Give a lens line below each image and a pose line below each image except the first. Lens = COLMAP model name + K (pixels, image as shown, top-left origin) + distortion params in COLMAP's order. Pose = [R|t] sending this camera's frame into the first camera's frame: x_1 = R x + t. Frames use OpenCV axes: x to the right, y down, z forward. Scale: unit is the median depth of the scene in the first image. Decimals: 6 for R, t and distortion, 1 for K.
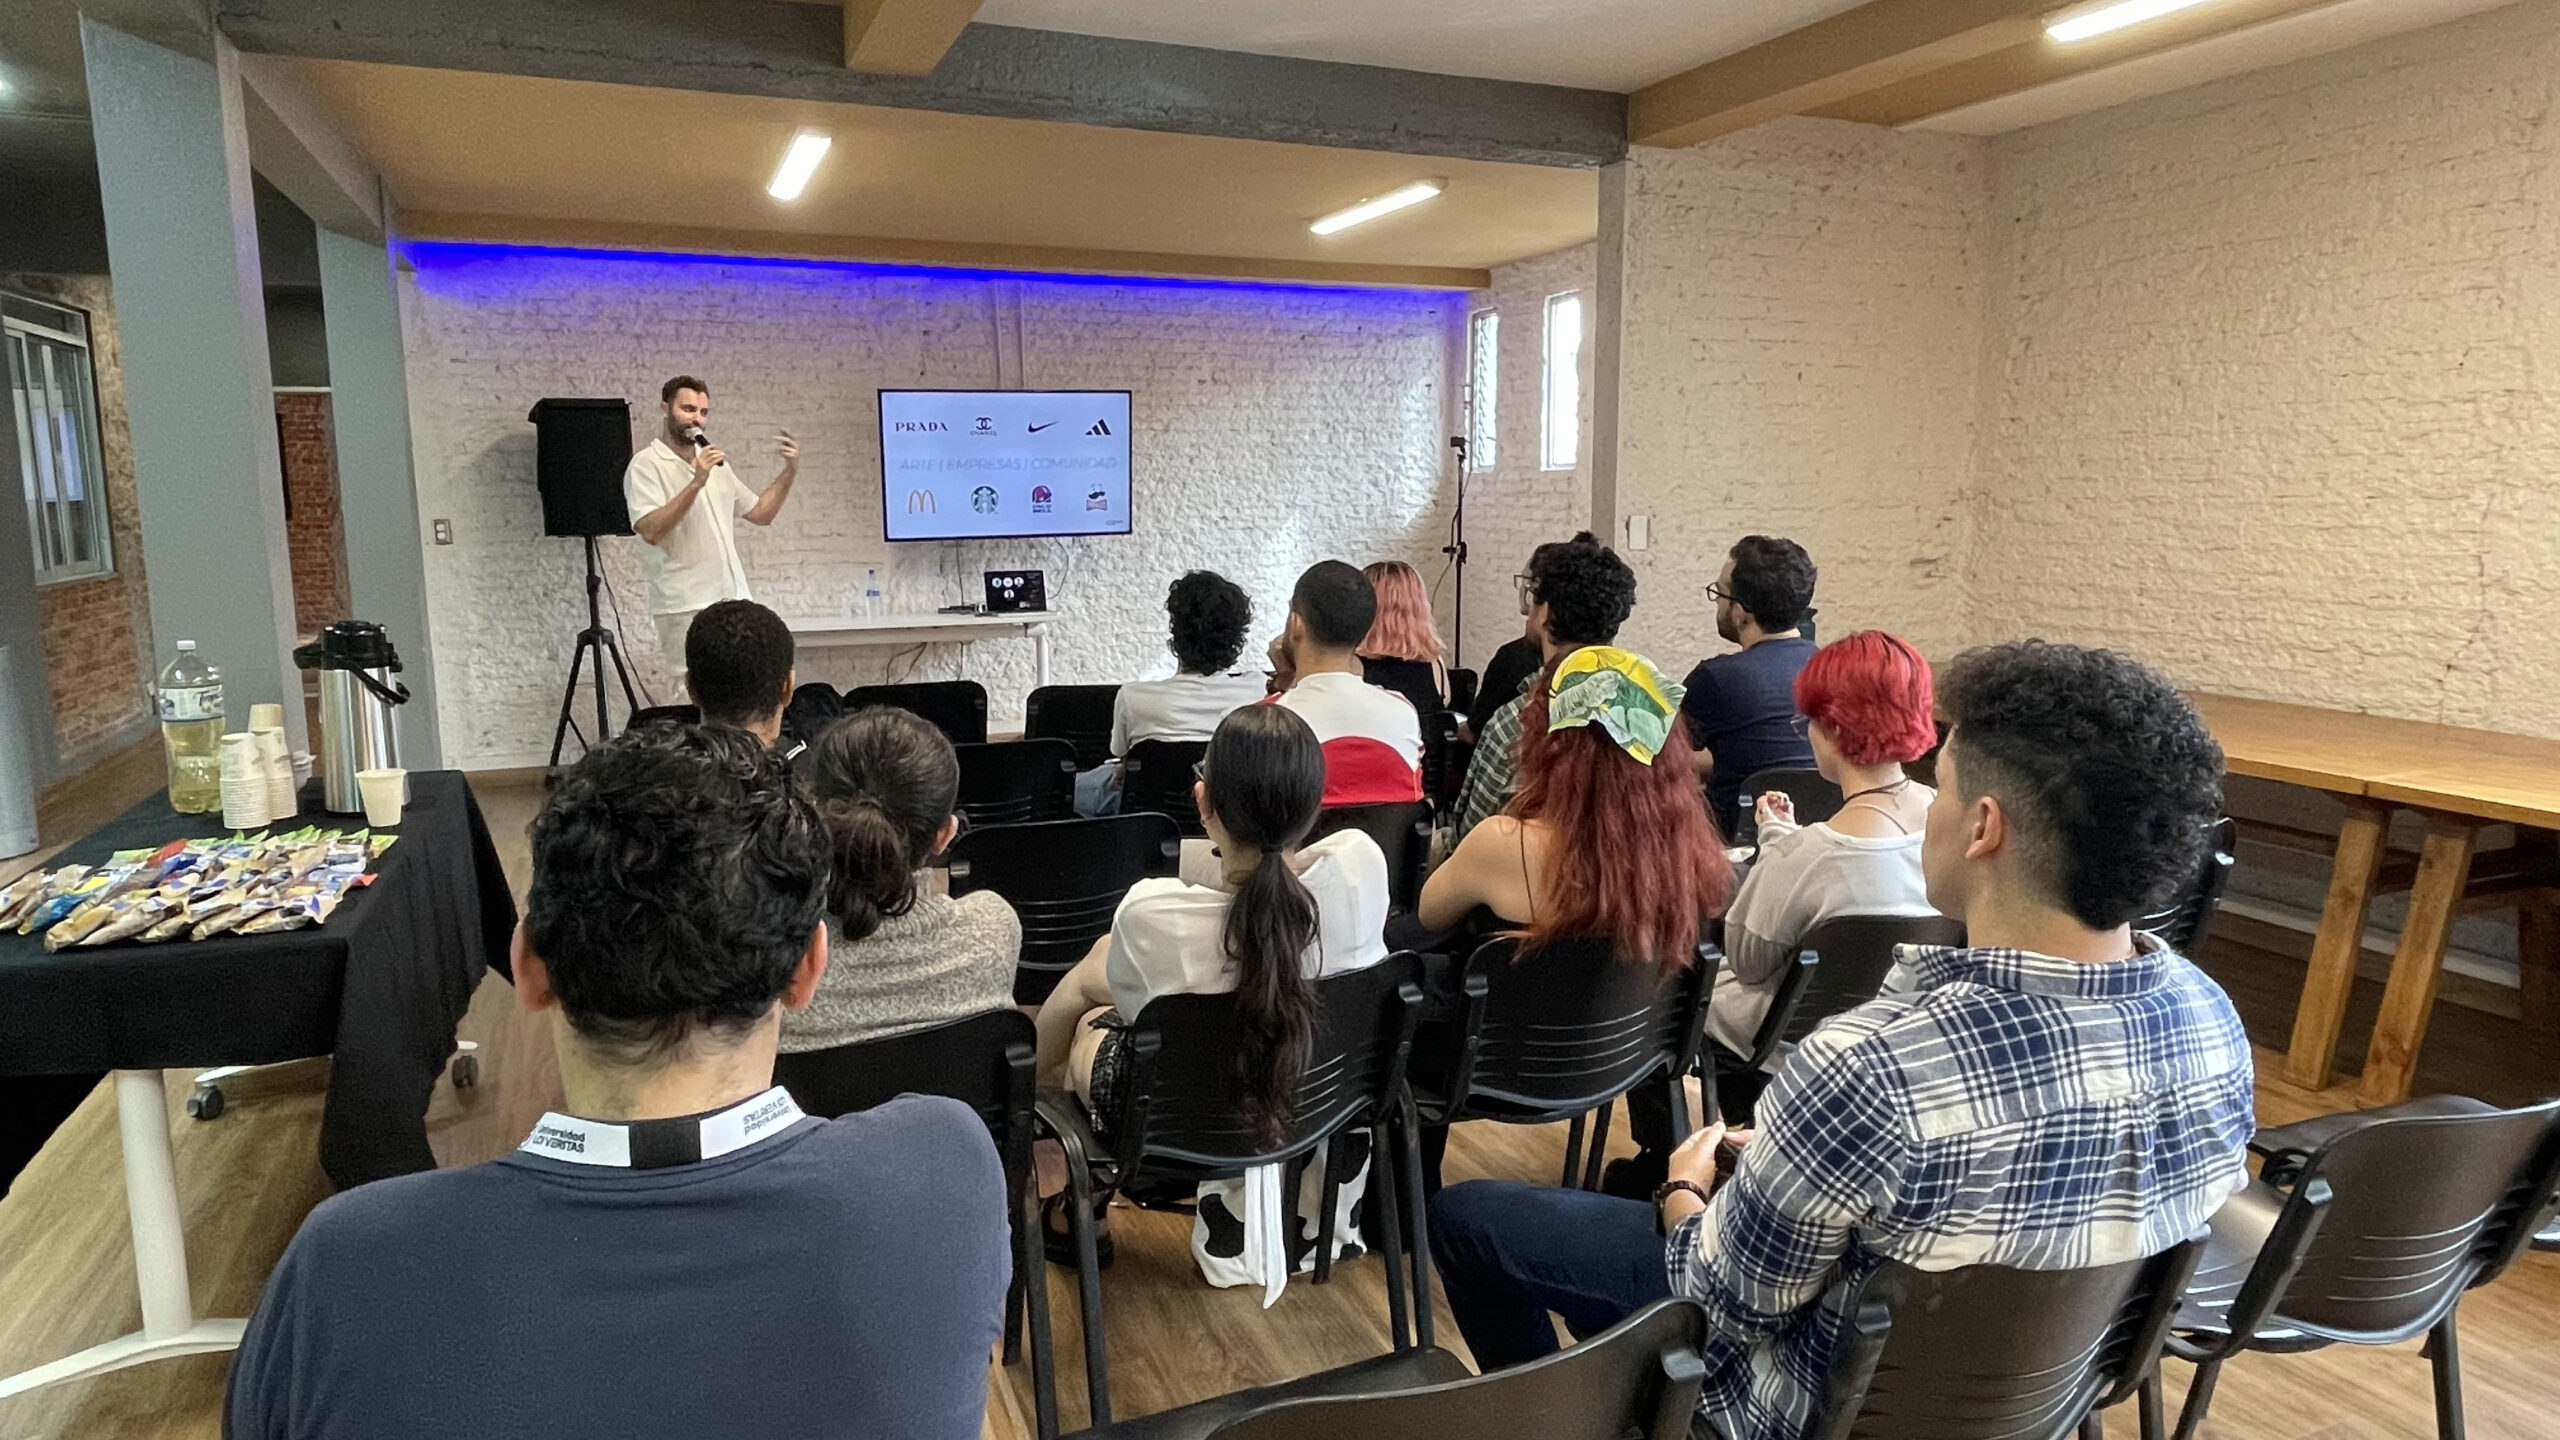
lens RADIAL K [[1547.6, 0, 1276.3], [0, 1547.6, 714.5], [0, 0, 1]] dist [0.006498, -0.006752]
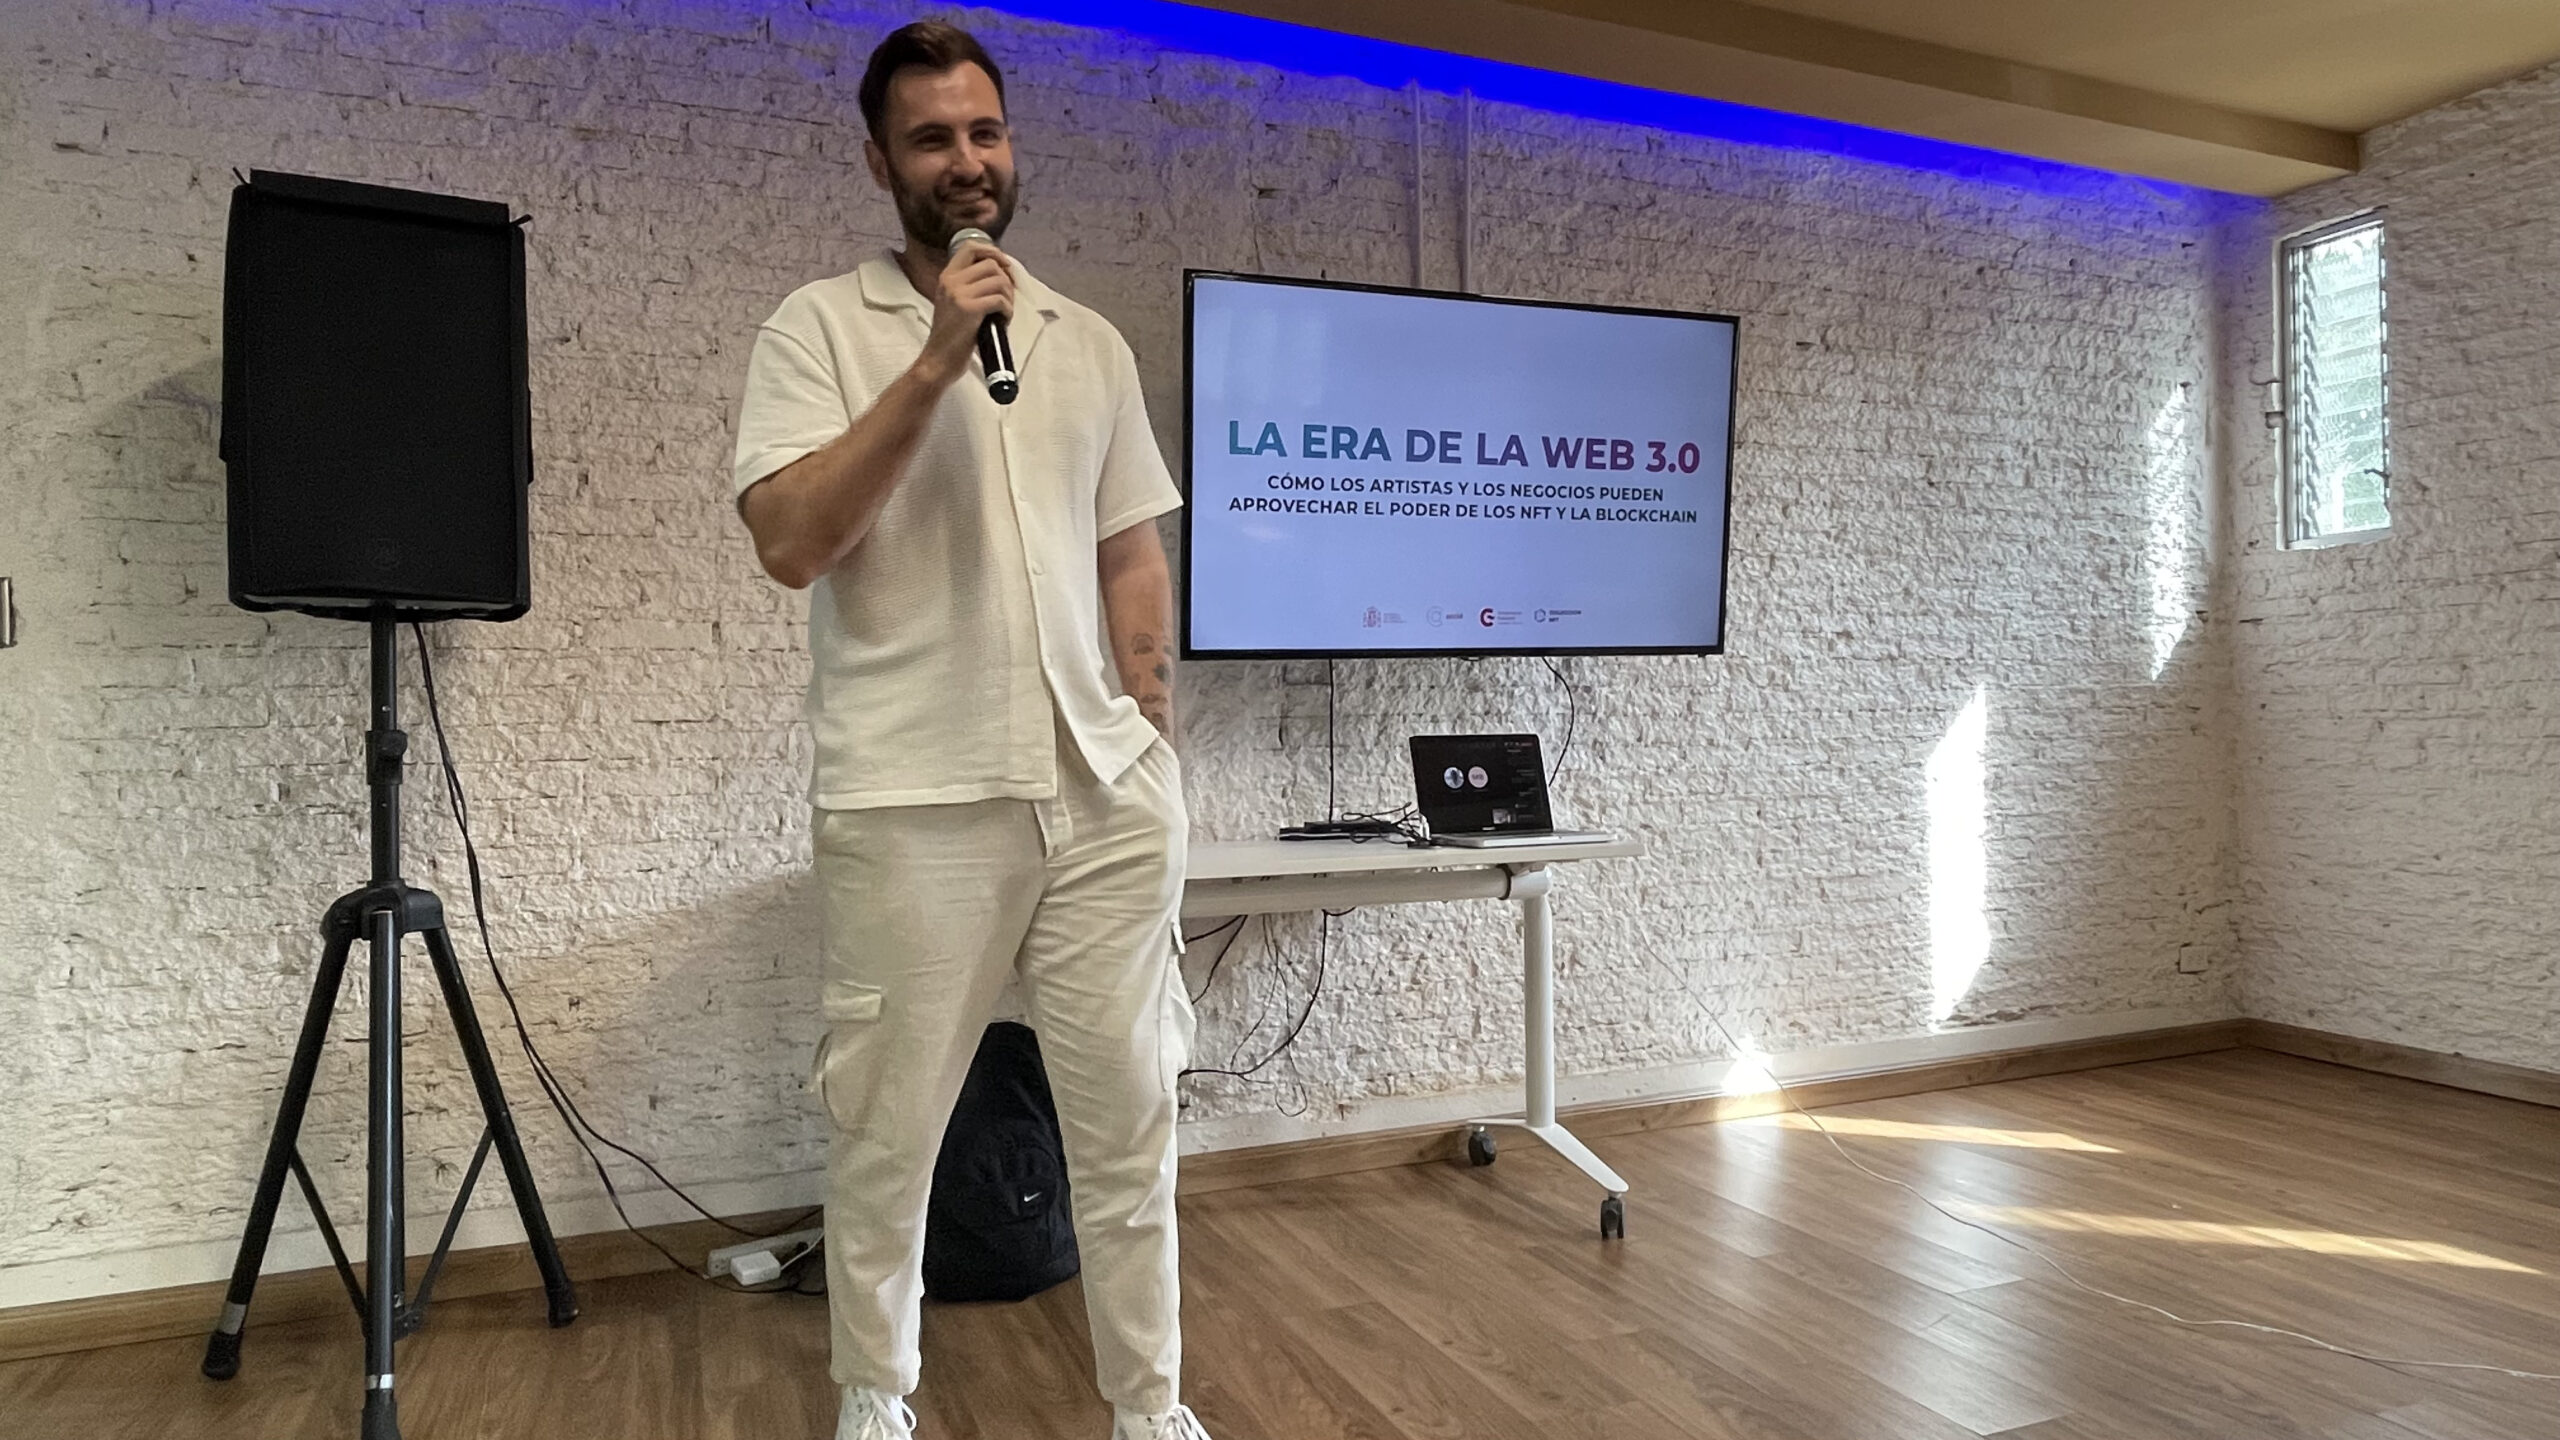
lens RADIAL K [[1547.6, 0, 1299.5], [0, 1547.6, 686.8], [0, 0, 1]] dist [0.006498, -0.006752]
pose [[0.999984, -0.005675, -0.000118, -0.209696], [0.005570, 0.985151, -0.171603, -0.034376], [0.001090, 0.171599, 0.985166, 0.575736]]
